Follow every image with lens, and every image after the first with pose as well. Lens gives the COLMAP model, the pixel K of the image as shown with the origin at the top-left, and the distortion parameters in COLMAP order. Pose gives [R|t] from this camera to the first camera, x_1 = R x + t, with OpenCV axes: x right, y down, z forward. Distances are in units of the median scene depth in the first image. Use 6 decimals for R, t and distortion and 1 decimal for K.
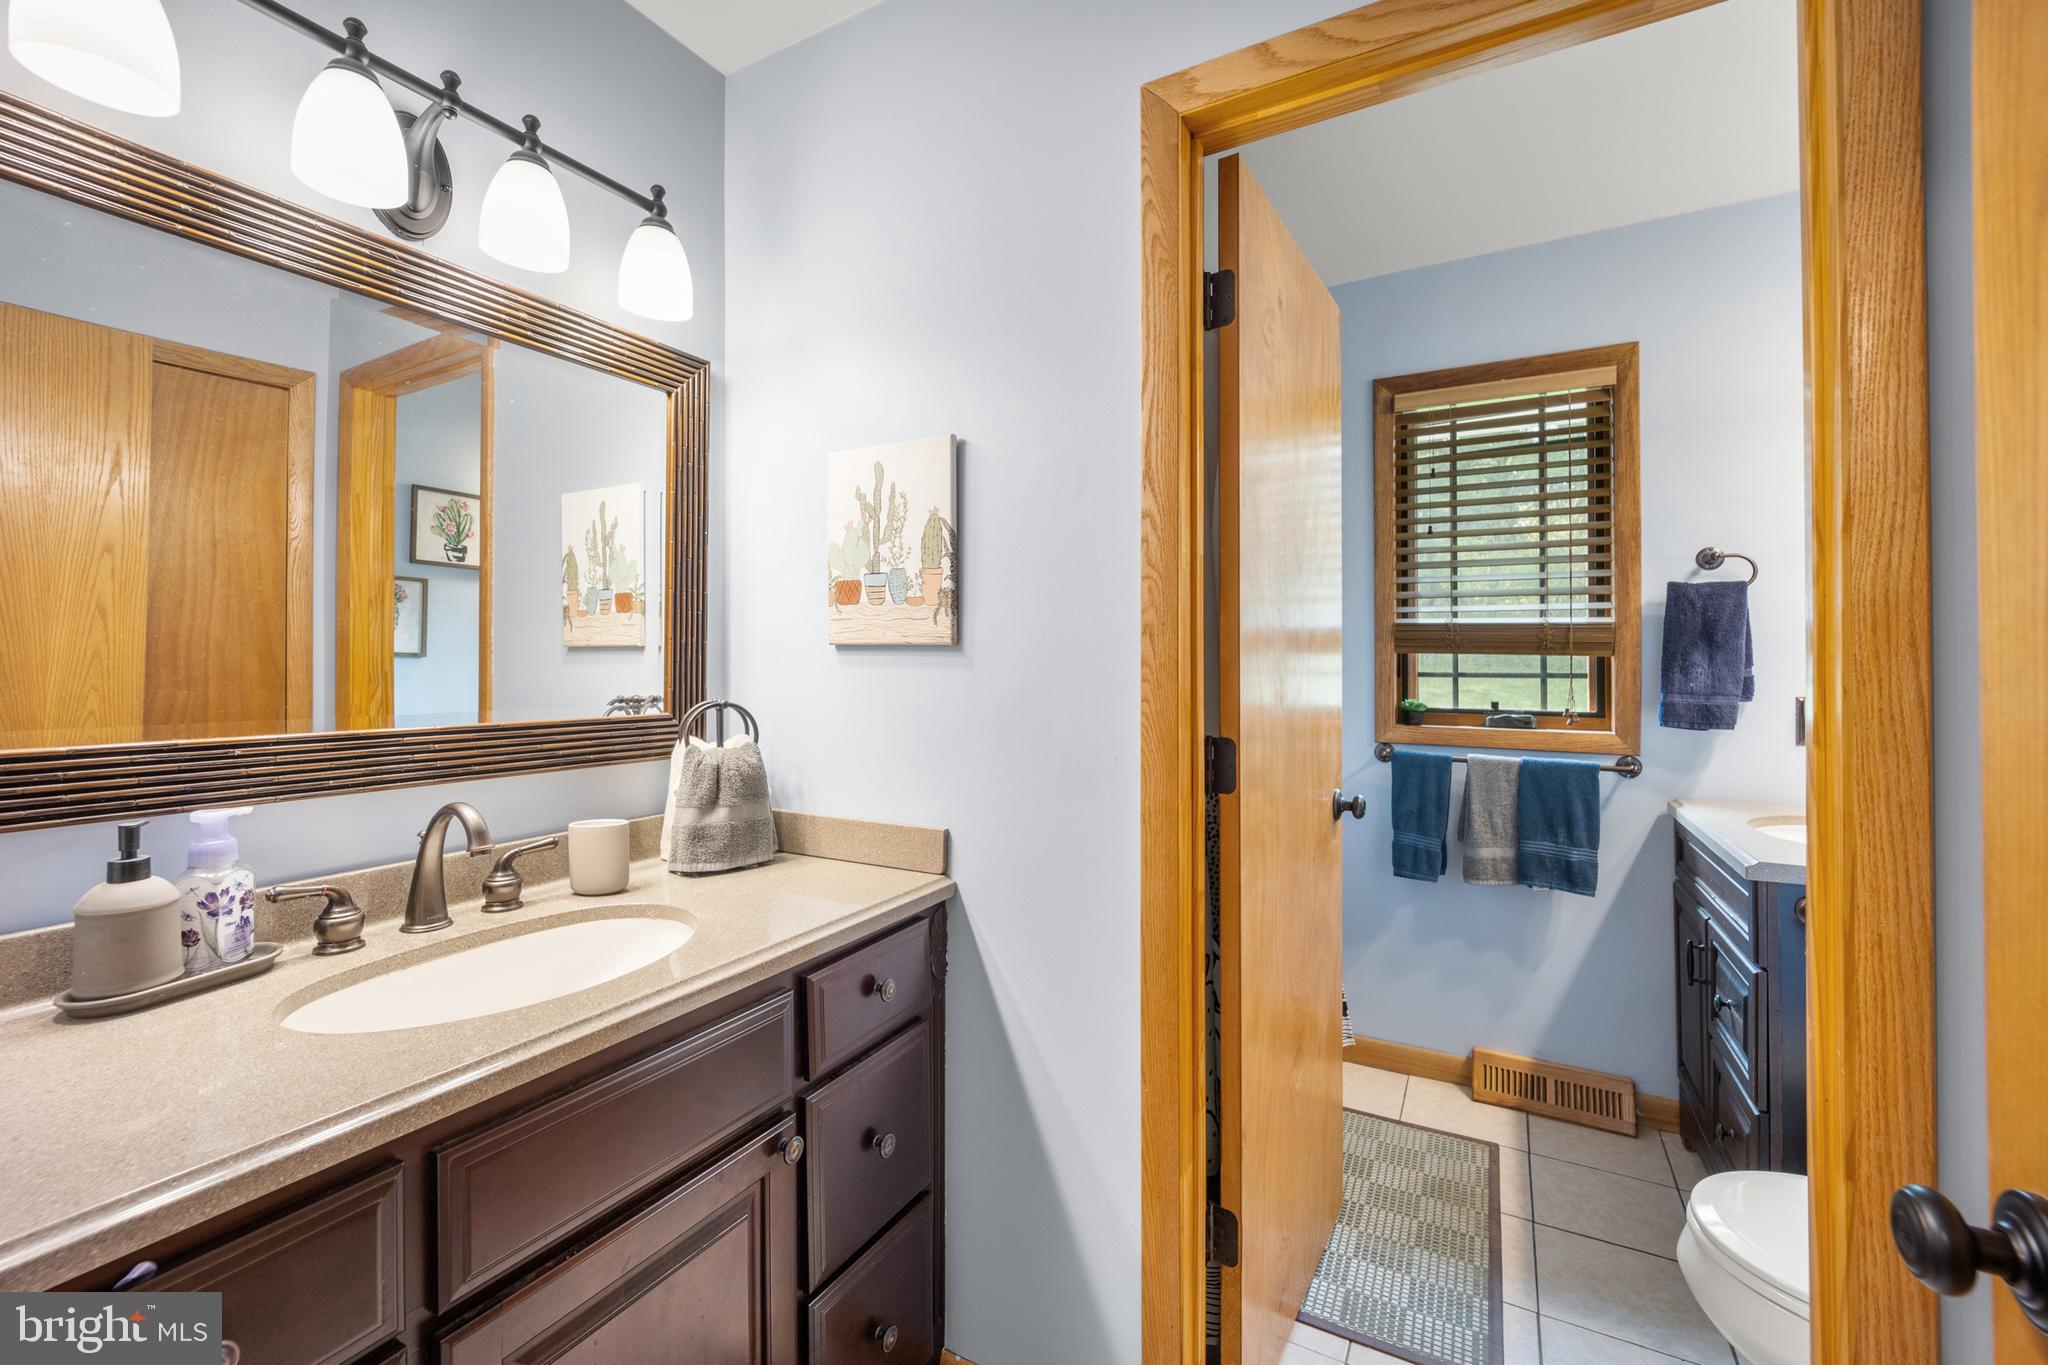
lens RADIAL K [[846.4, 0, 1017.4], [0, 846.4, 650.3], [0, 0, 1]] dist [-0.003562, 0.000197]
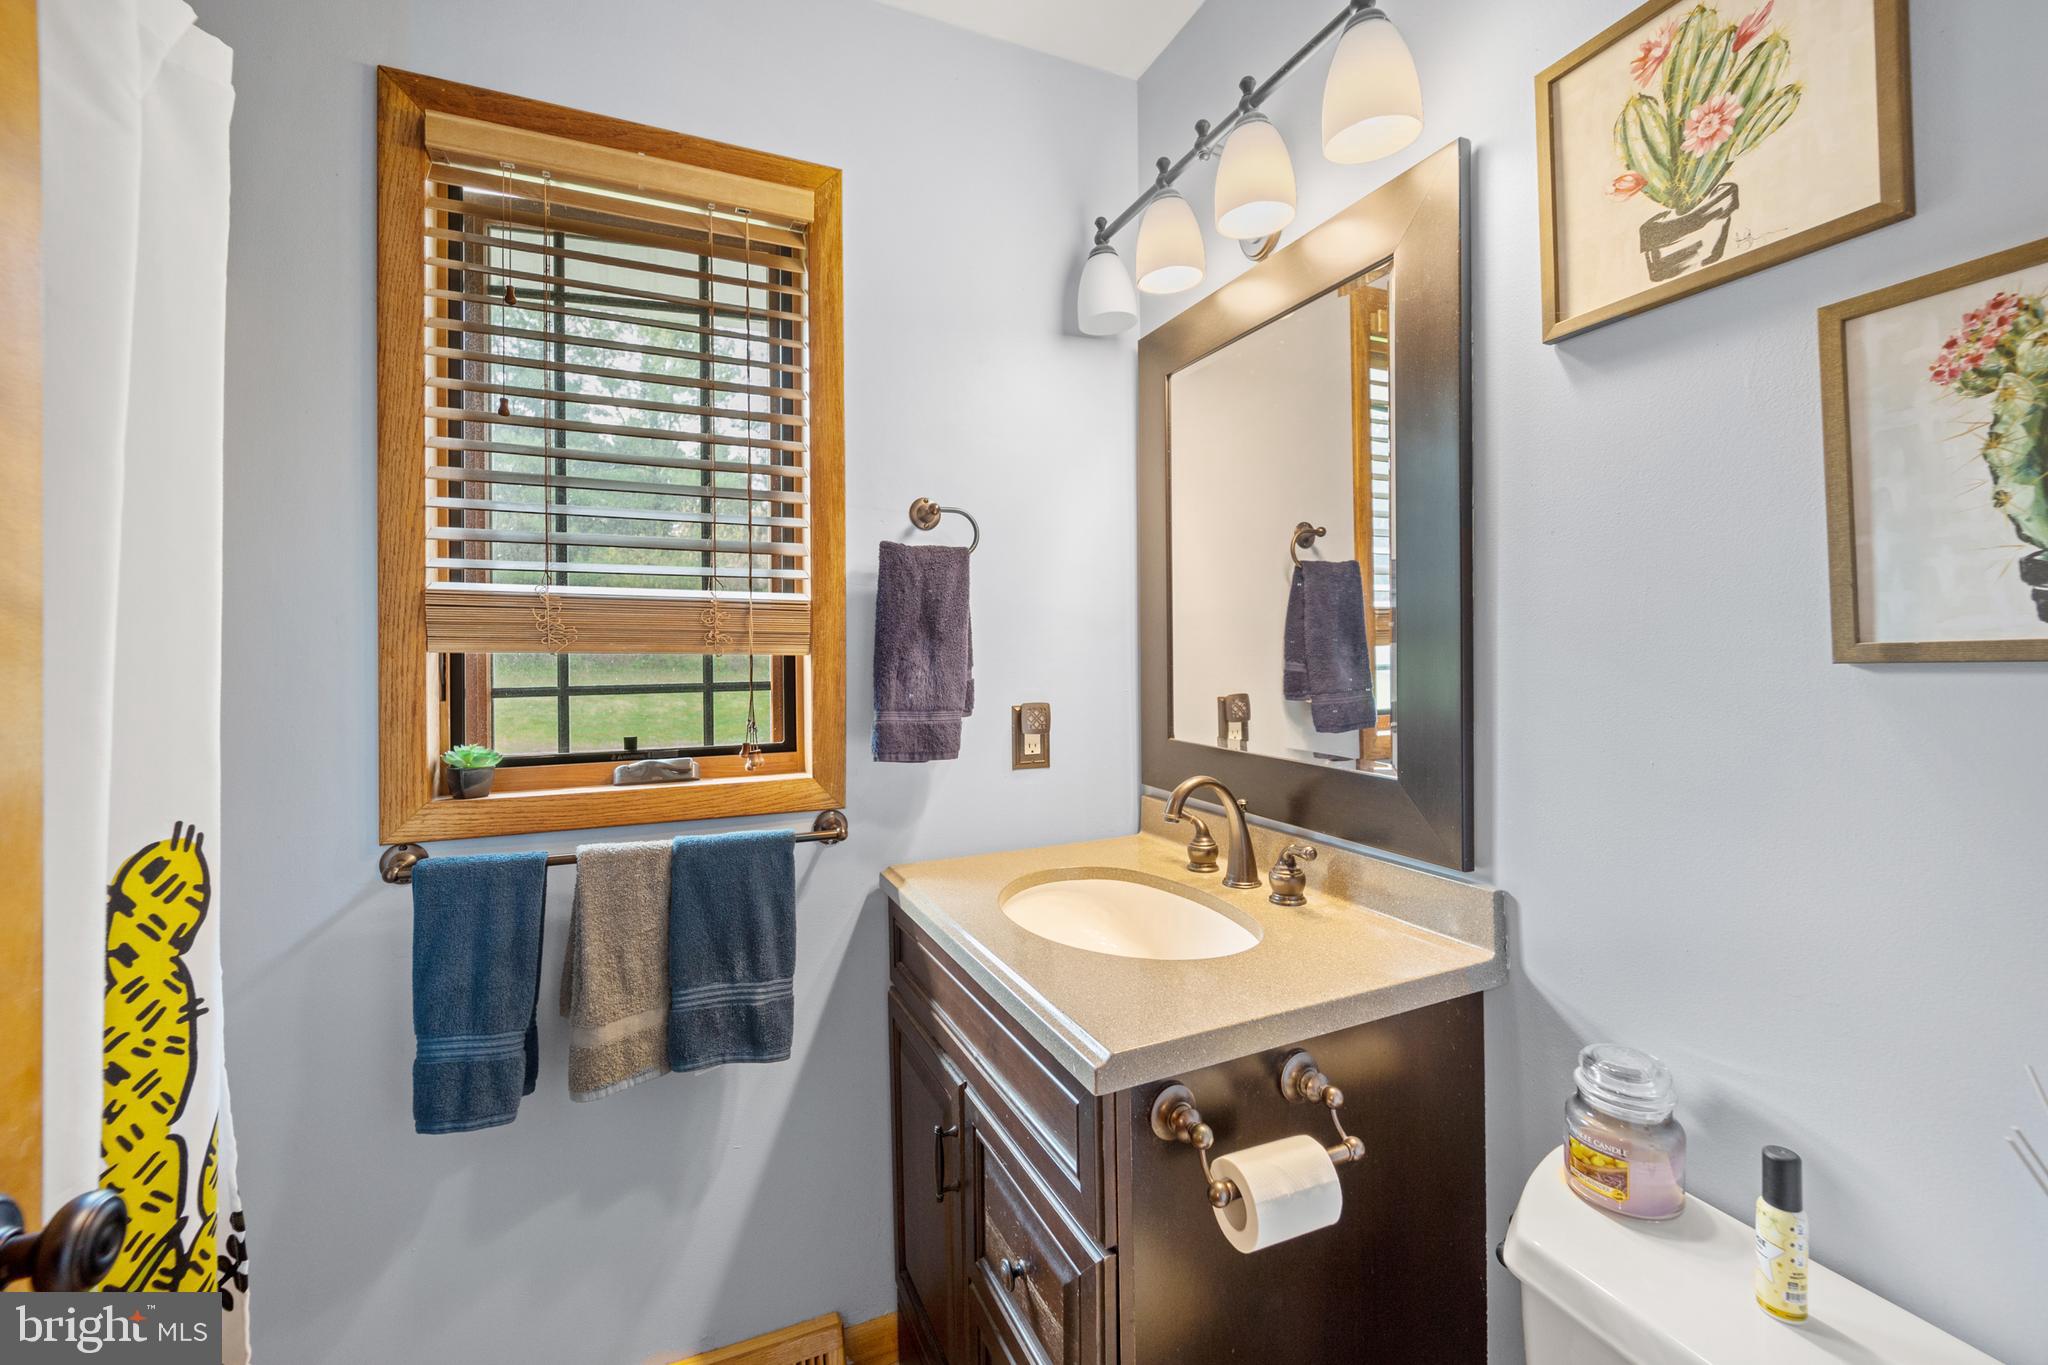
lens RADIAL K [[846.4, 0, 1028.5], [0, 846.4, 646.6], [0, 0, 1]] dist [-0.003562, 0.000197]
pose [[0.592521, -0.000400, 0.805555, 0.288179], [0.004818, 0.999984, -0.003047, 0.003747], [-0.805540, 0.005686, 0.592514, 0.485354]]
